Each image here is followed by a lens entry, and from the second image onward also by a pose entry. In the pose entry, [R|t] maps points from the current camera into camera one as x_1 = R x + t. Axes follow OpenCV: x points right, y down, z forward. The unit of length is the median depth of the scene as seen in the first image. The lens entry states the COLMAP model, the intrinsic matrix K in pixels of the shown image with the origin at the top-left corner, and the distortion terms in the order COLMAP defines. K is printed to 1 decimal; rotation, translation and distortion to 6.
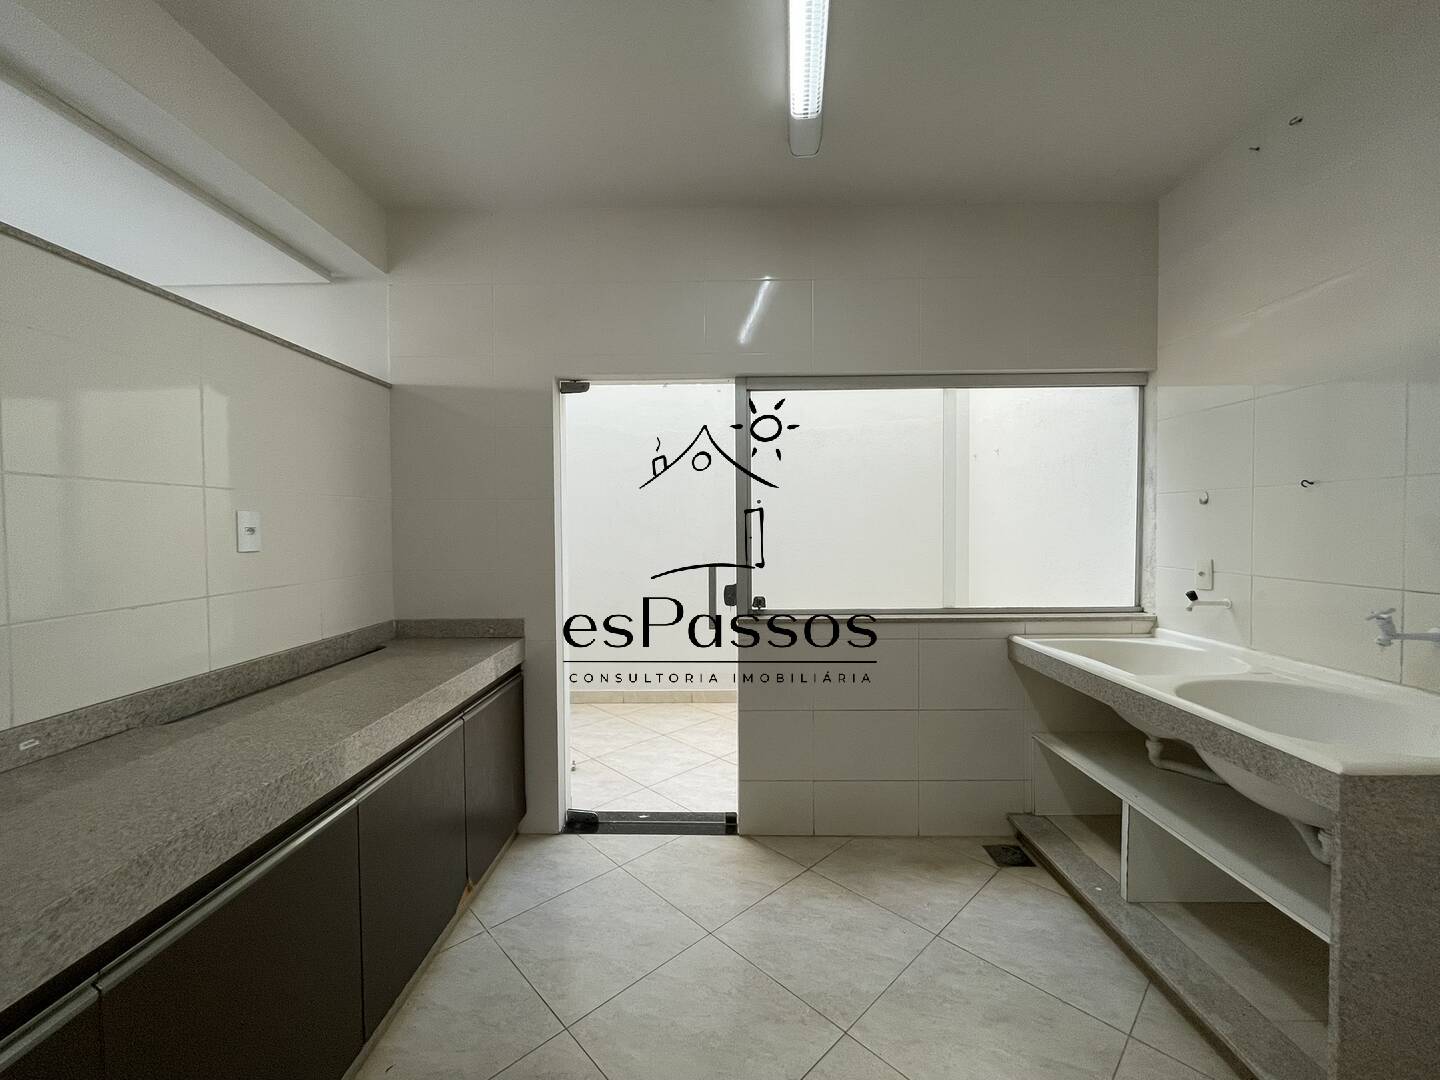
lens RADIAL K [[582.0, 0, 718.4], [0, 582.0, 539.1], [0, 0, 1]] dist [0.003798, -0.000826]
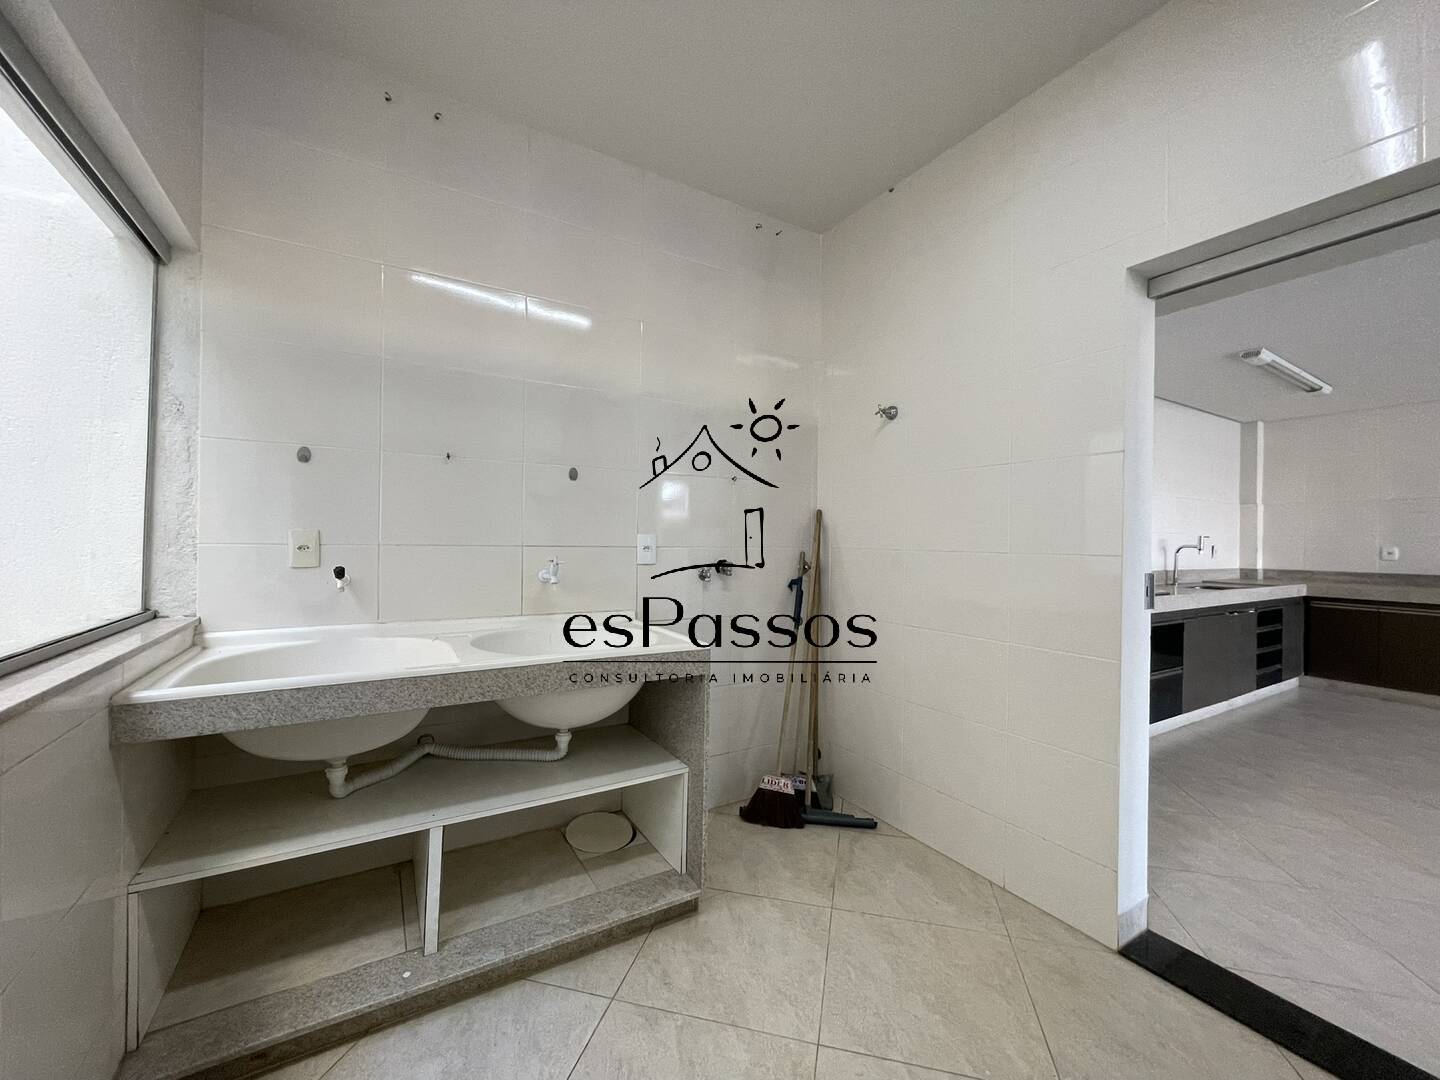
lens RADIAL K [[582.0, 0, 721.1], [0, 582.0, 536.2], [0, 0, 1]] dist [0.003798, -0.000826]
pose [[-0.526638, 0.002995, 0.850084, -0.157850], [0.009706, 0.999950, 0.002490, 0.046707], [-0.850034, 0.009562, -0.526640, 0.924187]]
